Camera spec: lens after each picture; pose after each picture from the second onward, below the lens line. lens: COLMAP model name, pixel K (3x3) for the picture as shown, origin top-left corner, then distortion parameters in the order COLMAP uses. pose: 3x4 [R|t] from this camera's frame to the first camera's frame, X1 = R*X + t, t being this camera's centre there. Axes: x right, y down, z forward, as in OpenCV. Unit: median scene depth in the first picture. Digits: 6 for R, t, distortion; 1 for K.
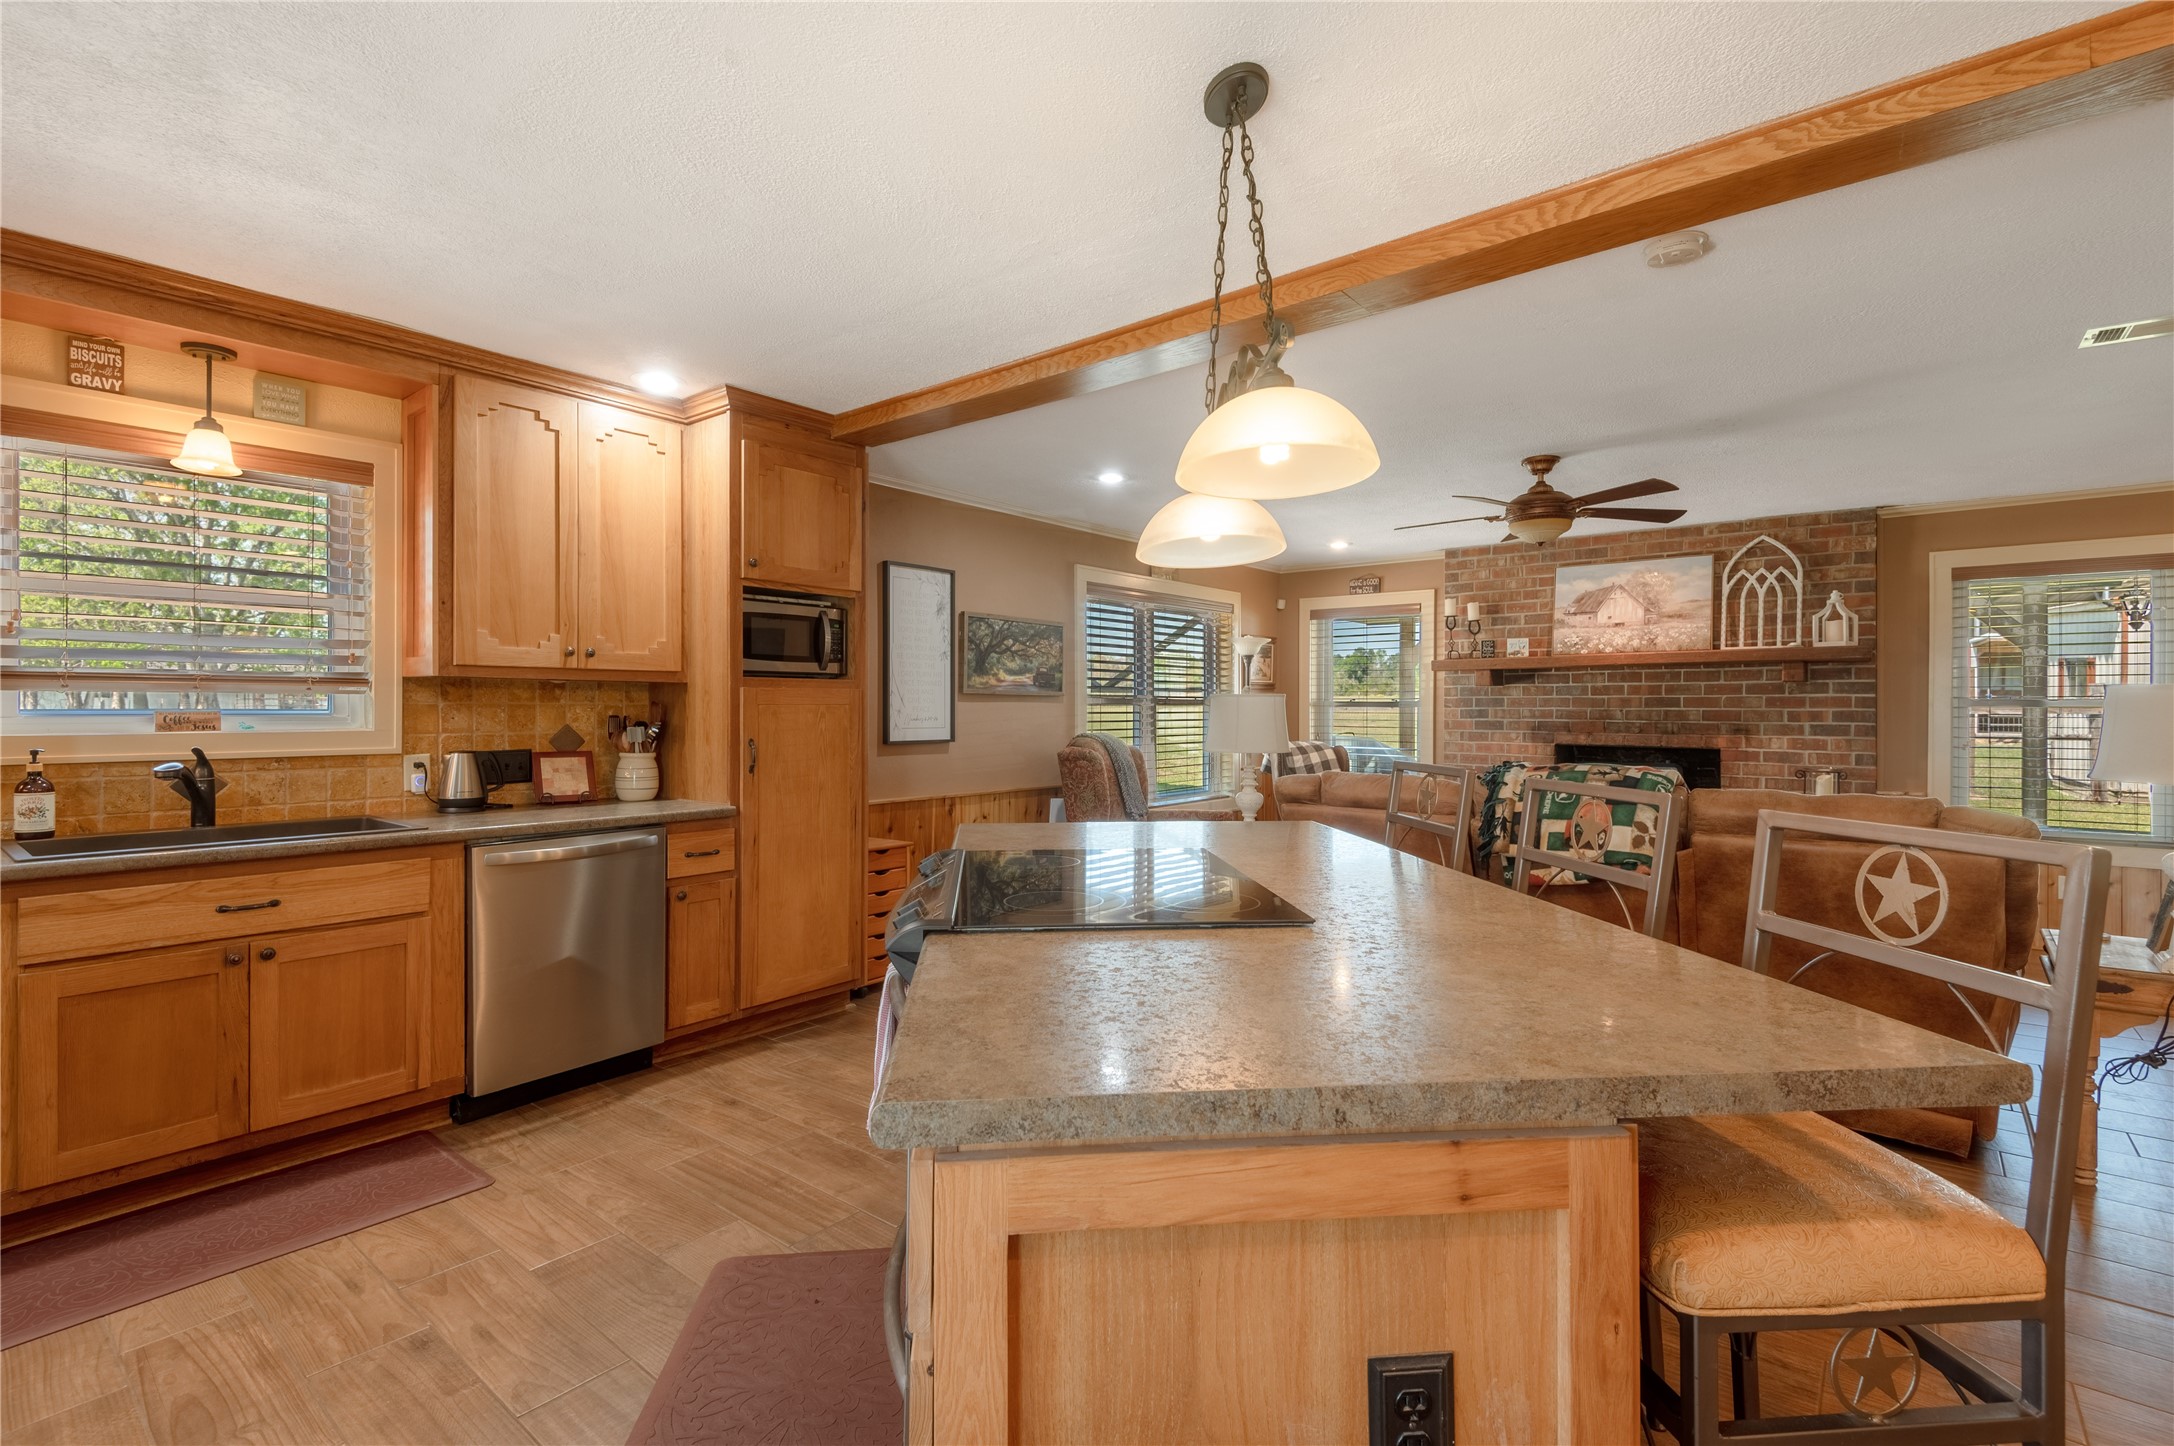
lens RADIAL K [[997.8, 0, 1073.3], [0, 997.8, 706.0], [0, 0, 1]] dist [0.022383, -0.015931]
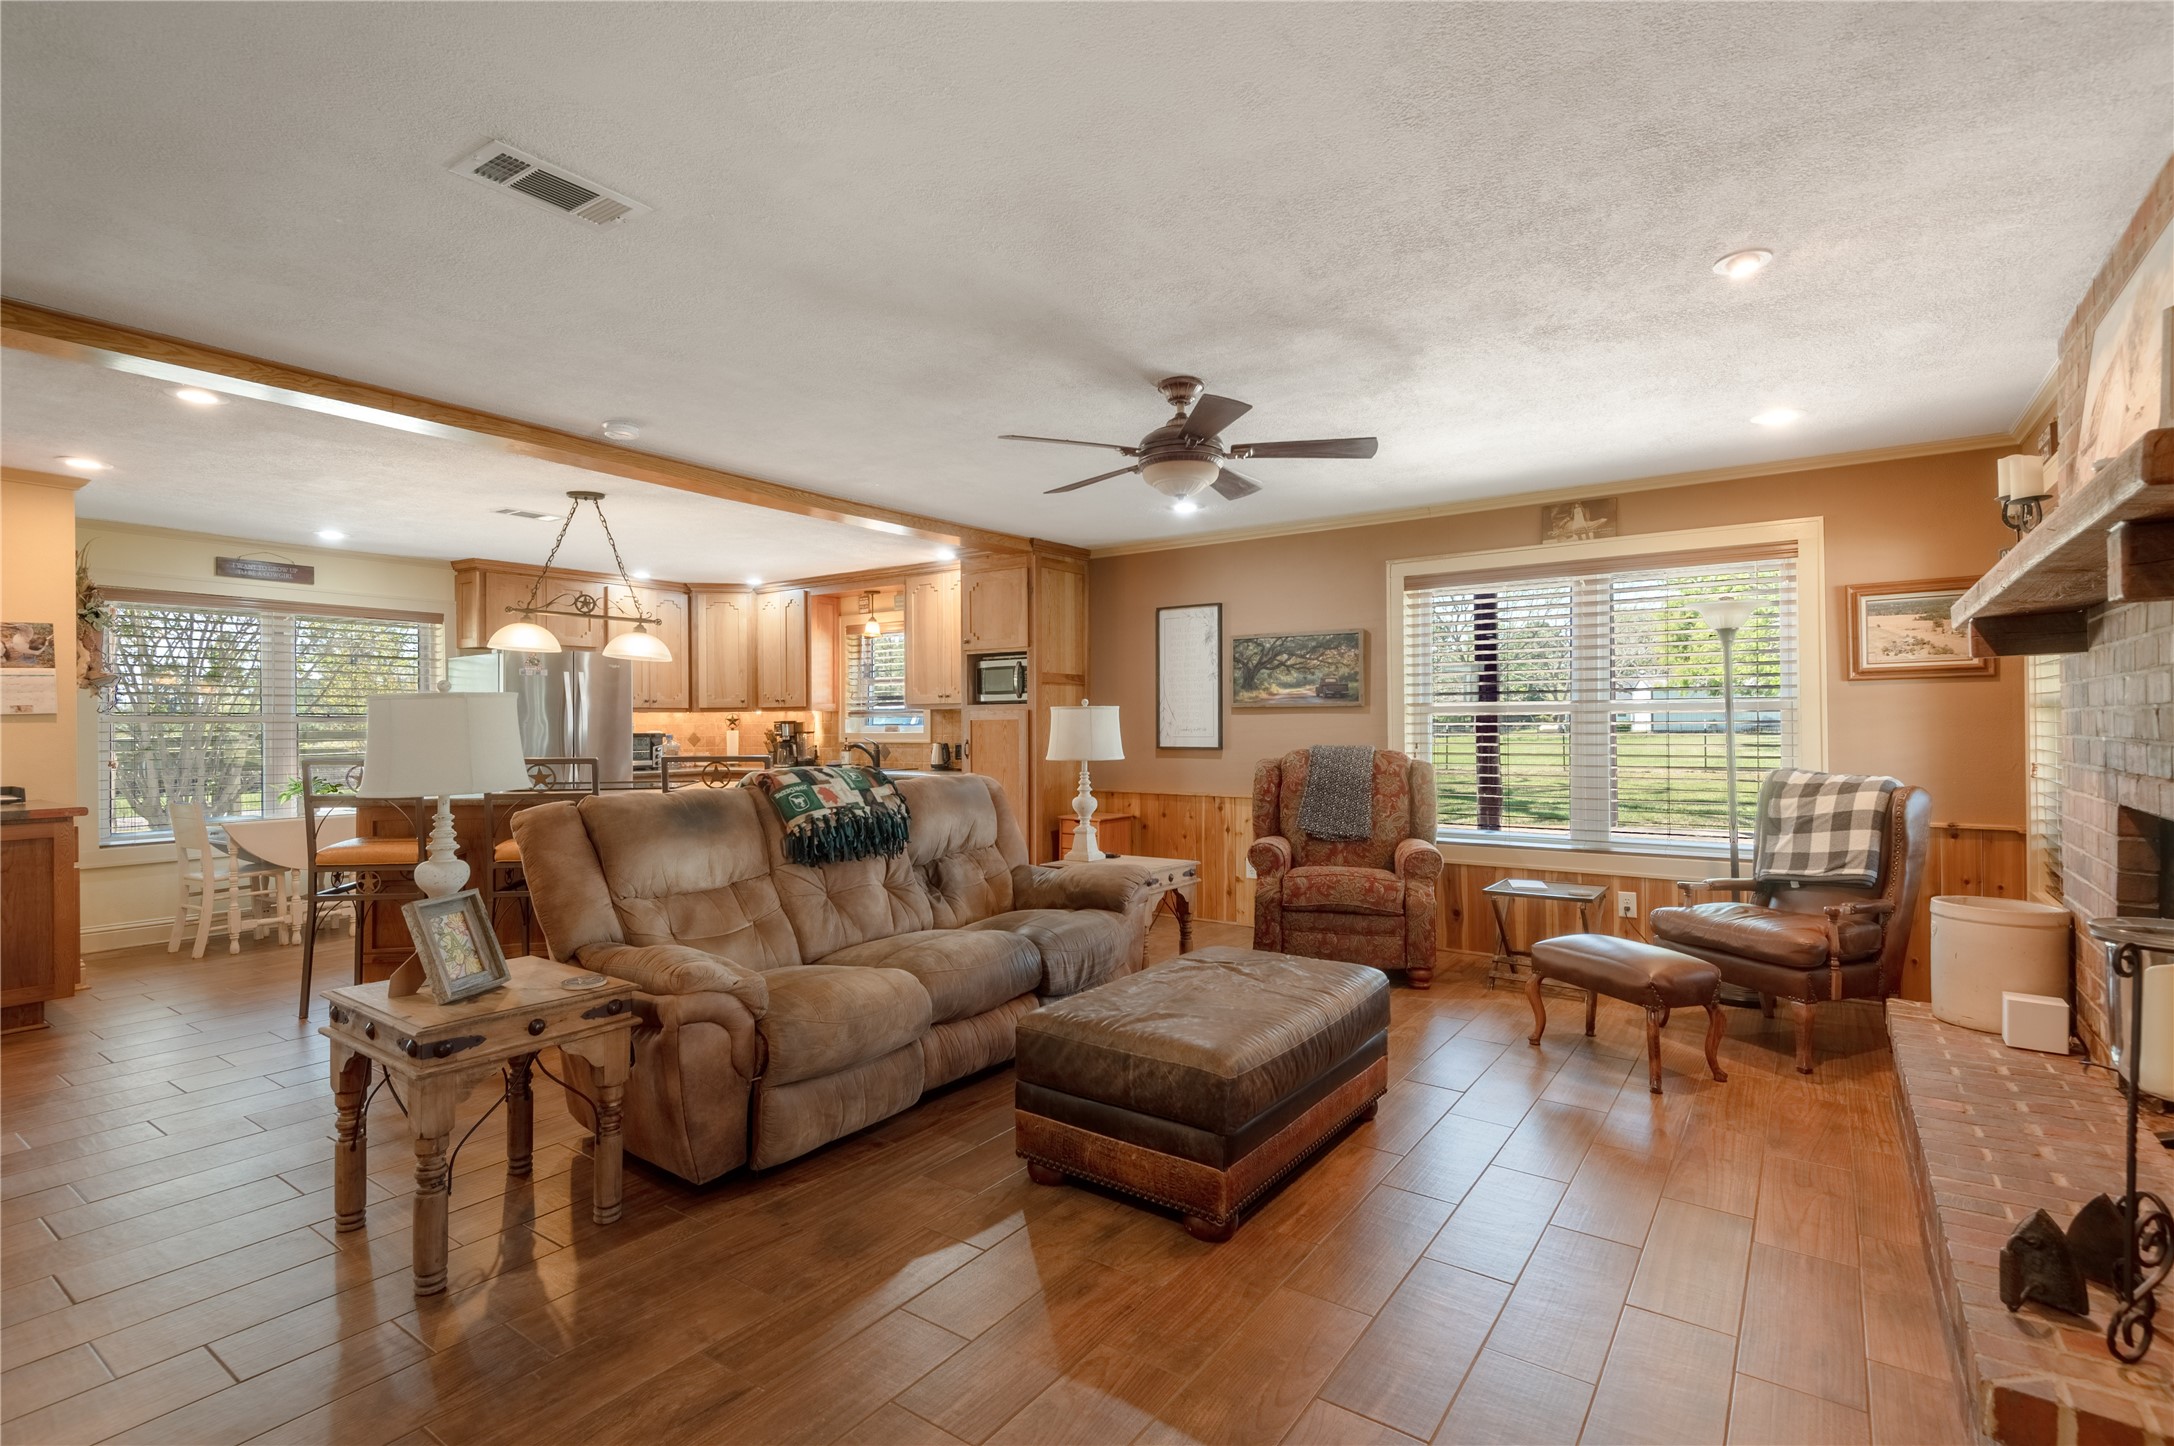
lens RADIAL K [[997.8, 0, 1078.1], [0, 997.8, 730.8], [0, 0, 1]] dist [0.022383, -0.015931]
pose [[0.078725, 0.004556, -0.996886, 0.945844], [0.008677, 0.999949, 0.005256, 0.006252], [0.996859, -0.009064, 0.078681, 0.676029]]
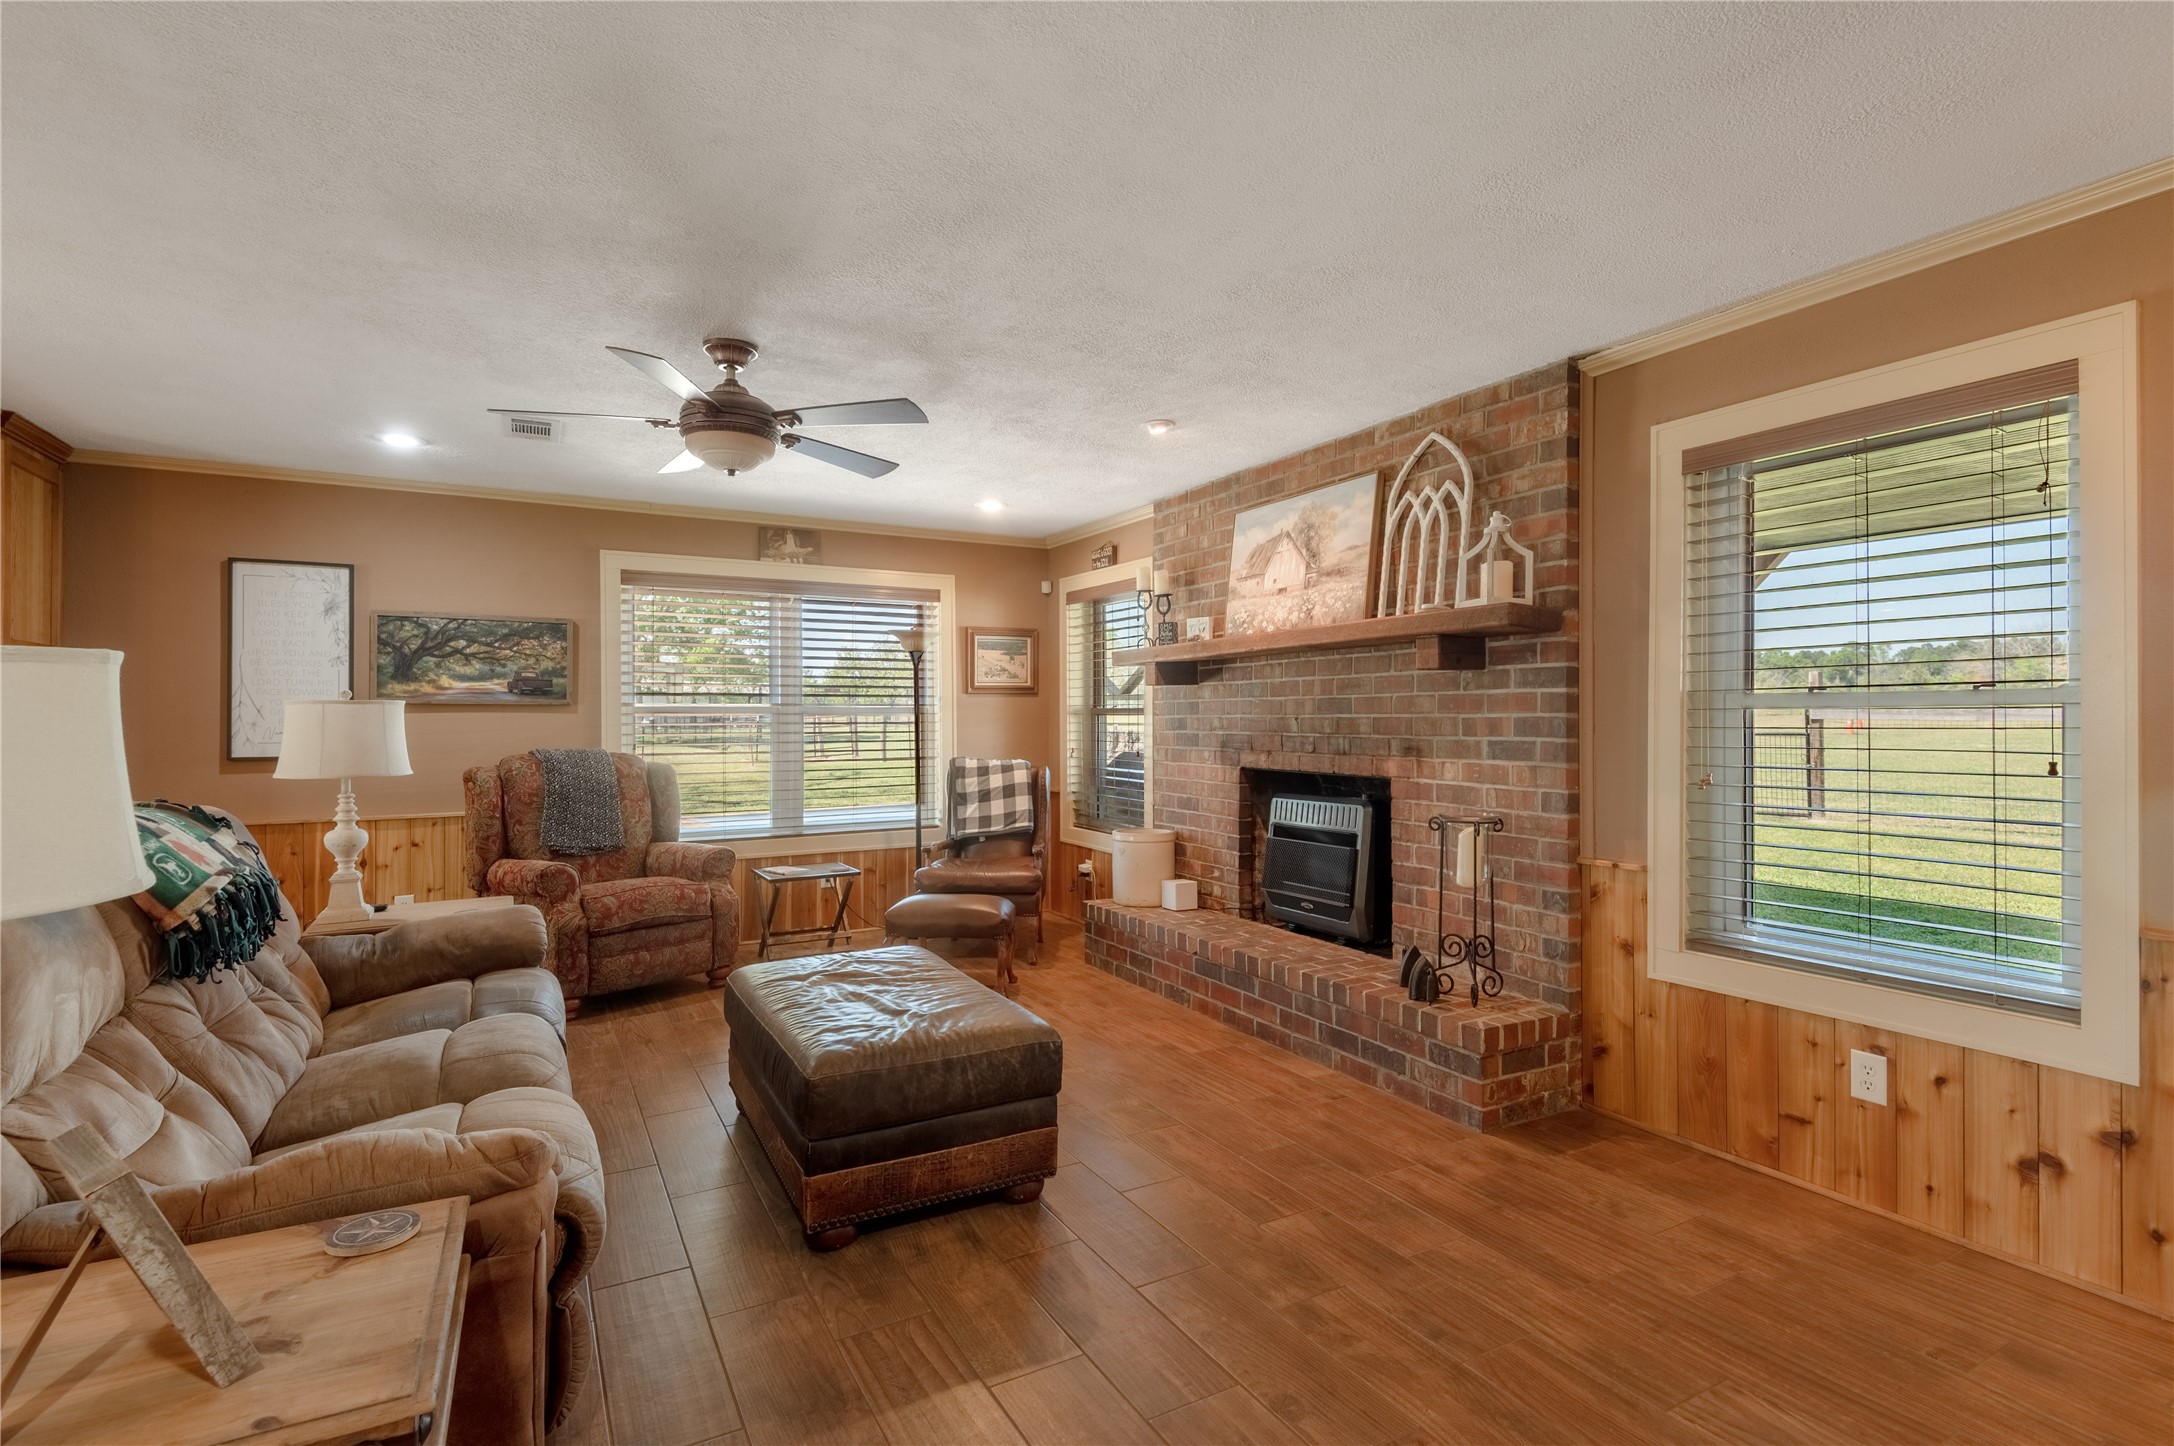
lens RADIAL K [[997.8, 0, 1076.6], [0, 997.8, 718.3], [0, 0, 1]] dist [0.022383, -0.015931]
pose [[0.932819, -0.005026, -0.360311, 0.730524], [0.005808, 0.999983, 0.001088, 0.003191], [0.360299, -0.003108, 0.932832, 0.363525]]
